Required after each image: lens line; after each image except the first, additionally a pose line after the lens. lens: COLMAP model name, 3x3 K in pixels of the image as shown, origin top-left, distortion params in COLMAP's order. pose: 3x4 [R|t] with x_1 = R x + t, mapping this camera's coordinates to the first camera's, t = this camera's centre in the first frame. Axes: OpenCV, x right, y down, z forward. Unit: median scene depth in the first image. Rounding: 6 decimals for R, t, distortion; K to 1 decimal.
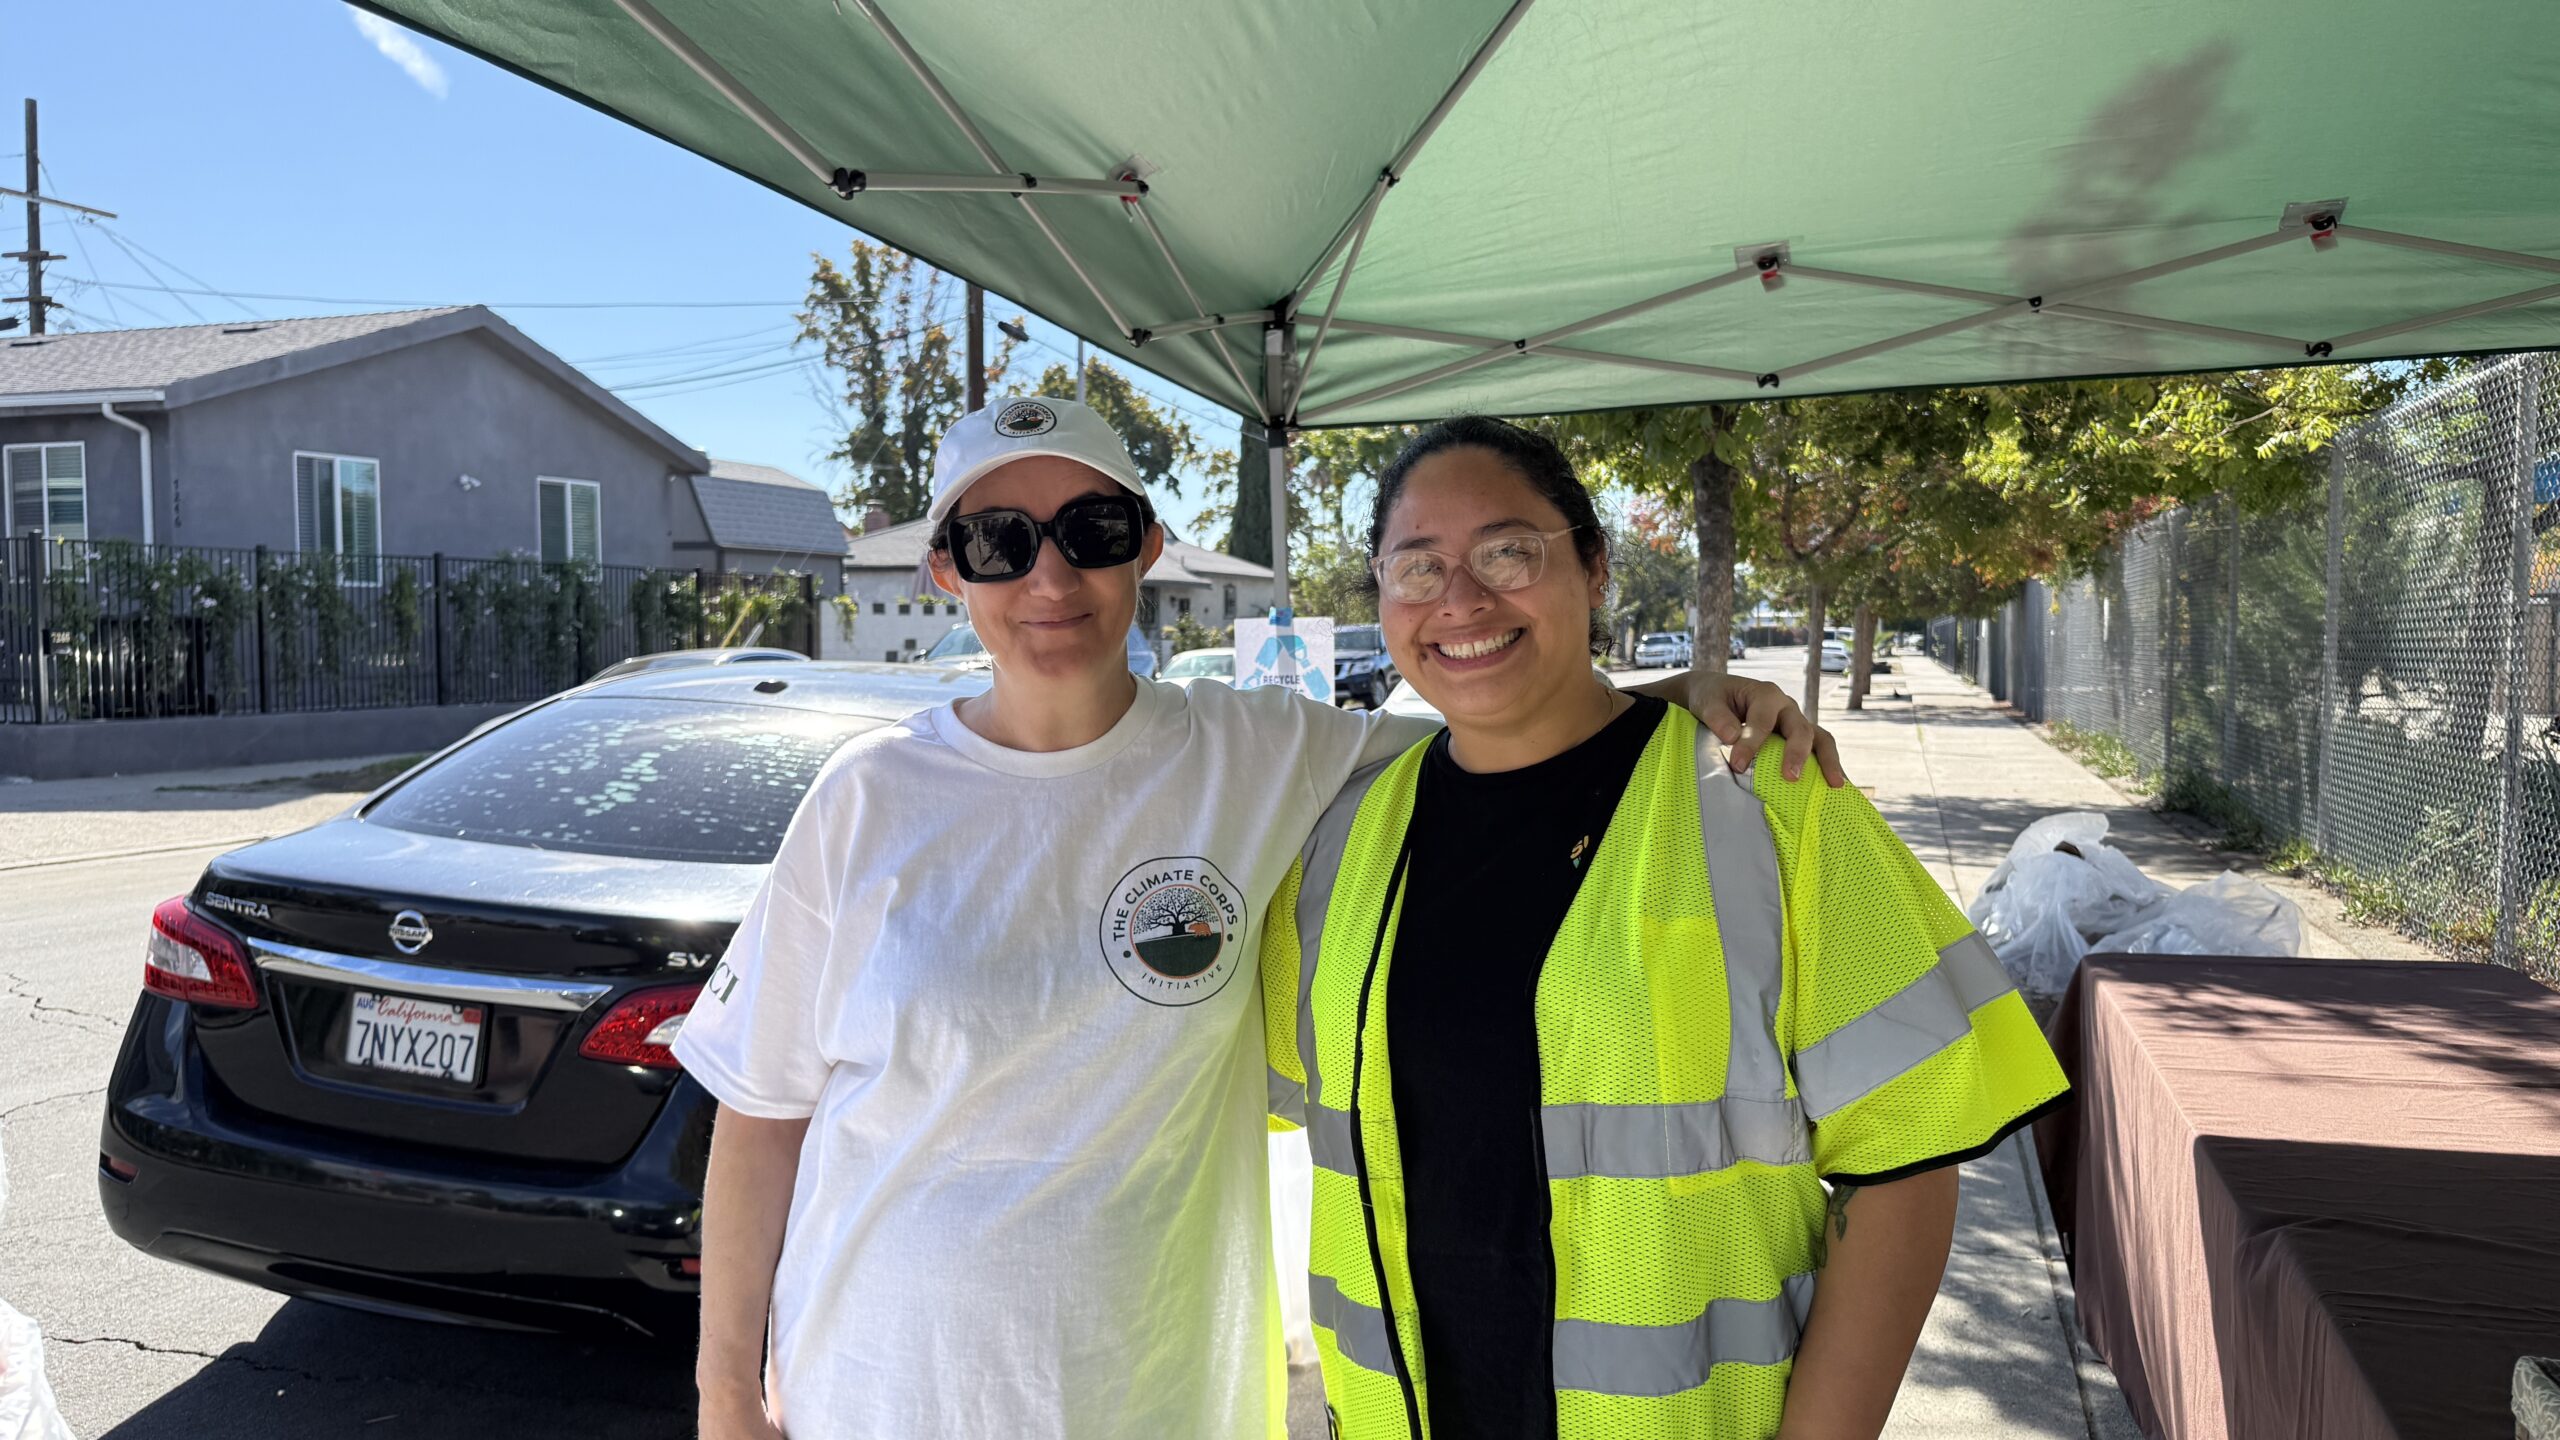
lens RADIAL K [[1690.3, 0, 1280.0], [0, 1690.3, 720.0], [0, 0, 1]] dist [0.098375, -0.151779]
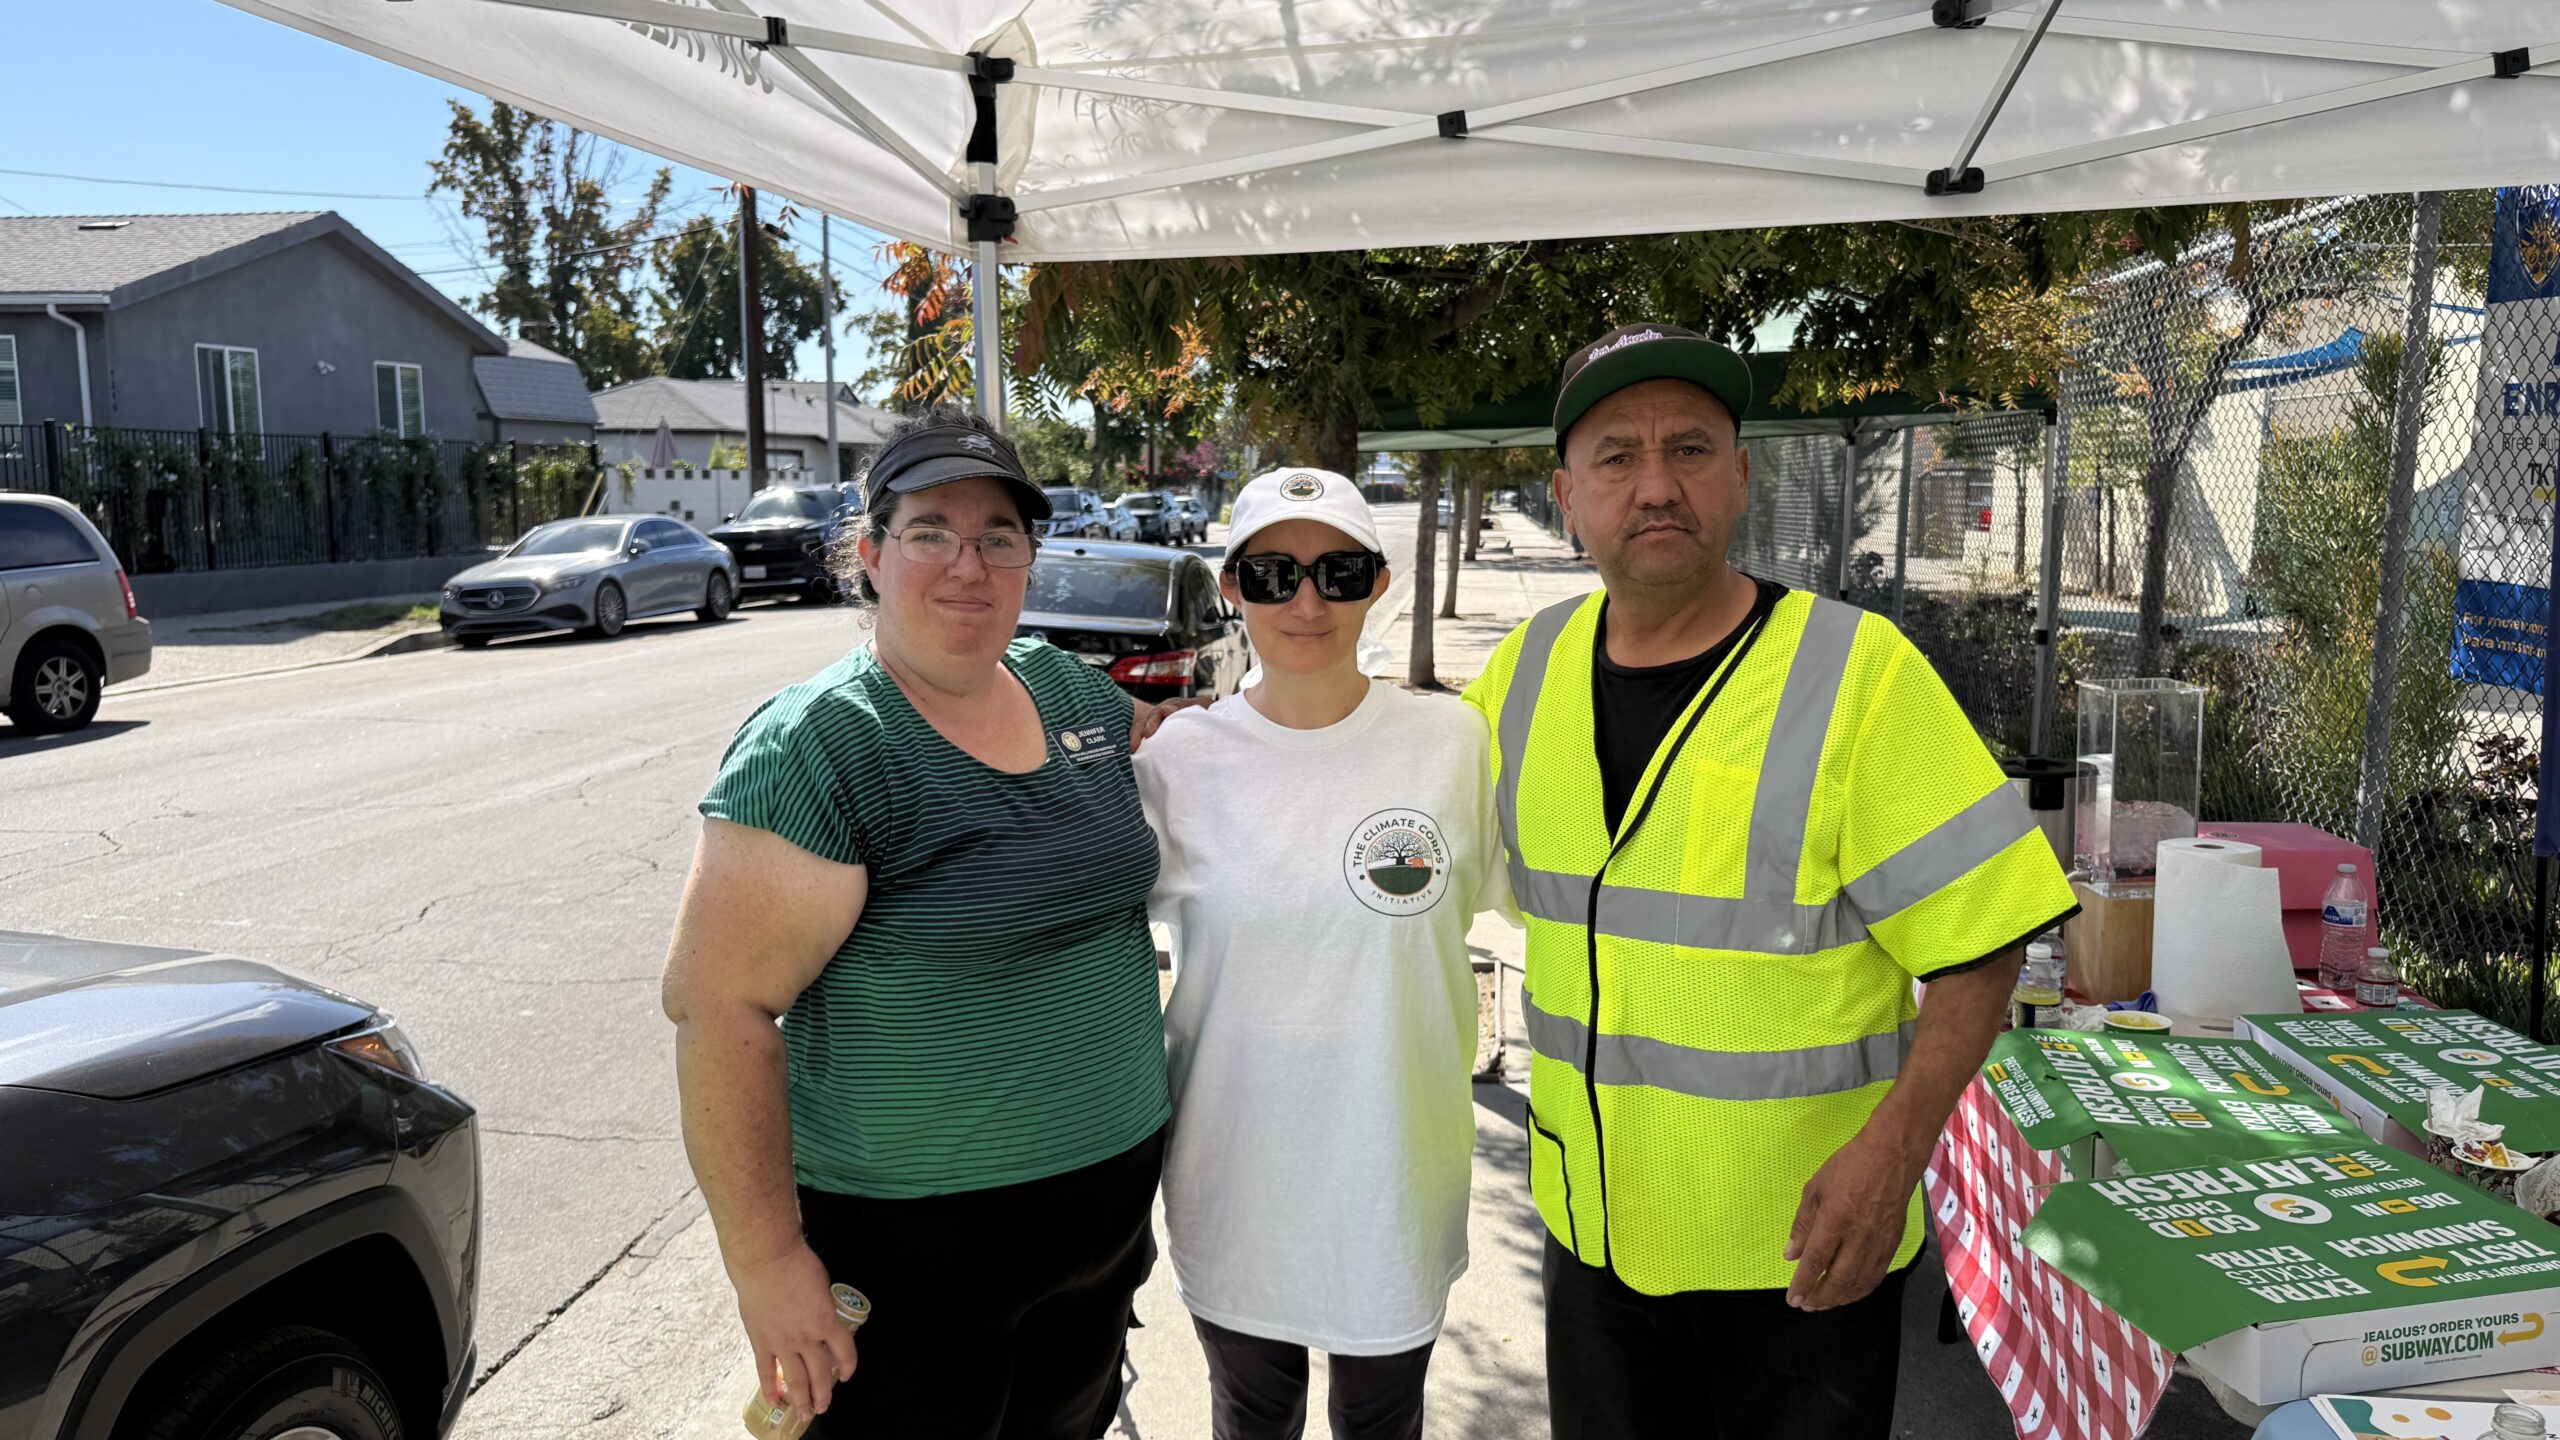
lens RADIAL K [[1804.1, 0, 1280.0], [0, 1804.1, 720.0], [0, 0, 1]] dist [-0.051116, -0.000594]
pose [[0.973264, -0.023403, 0.228496, -0.099347], [0.004898, 0.996684, 0.081221, 0.002709], [-0.229639, -0.077931, 0.970151, -0.246493]]
